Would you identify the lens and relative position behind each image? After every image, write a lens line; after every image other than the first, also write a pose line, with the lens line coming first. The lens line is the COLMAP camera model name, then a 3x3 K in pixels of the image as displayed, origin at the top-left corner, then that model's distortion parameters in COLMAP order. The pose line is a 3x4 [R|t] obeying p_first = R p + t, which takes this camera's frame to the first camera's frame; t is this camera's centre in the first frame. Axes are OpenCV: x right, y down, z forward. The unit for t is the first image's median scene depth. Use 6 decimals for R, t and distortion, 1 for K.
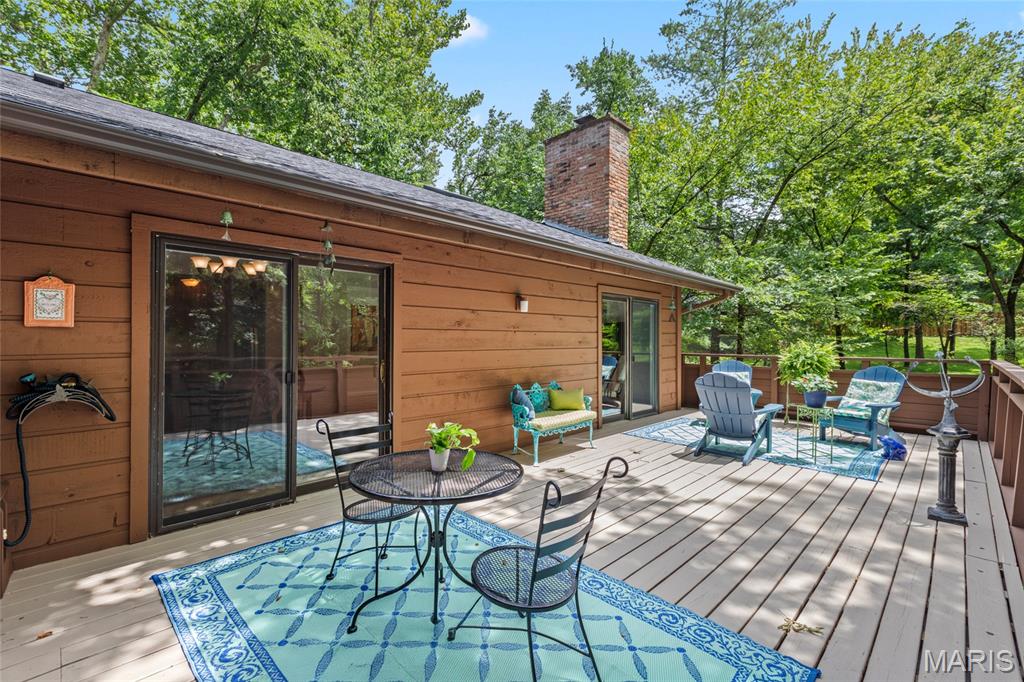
lens RADIAL K [[451.1, 0, 512.0], [0, 451.1, 341.0], [0, 0, 1]] dist [0.004748, 0.000250]
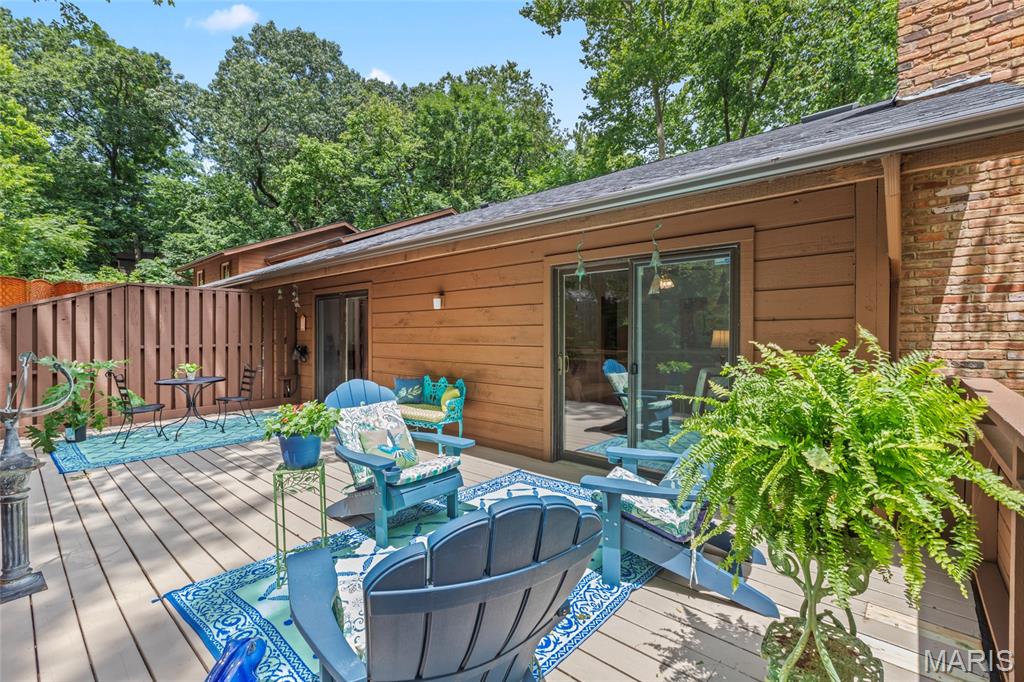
lens RADIAL K [[451.1, 0, 512.0], [0, 451.1, 341.0], [0, 0, 1]] dist [0.004748, 0.000250]
pose [[0.065874, 0.013784, -0.997733, 1.012015], [-0.000142, 0.999905, 0.013805, -0.003263], [0.997828, -0.000768, 0.065870, 1.015963]]
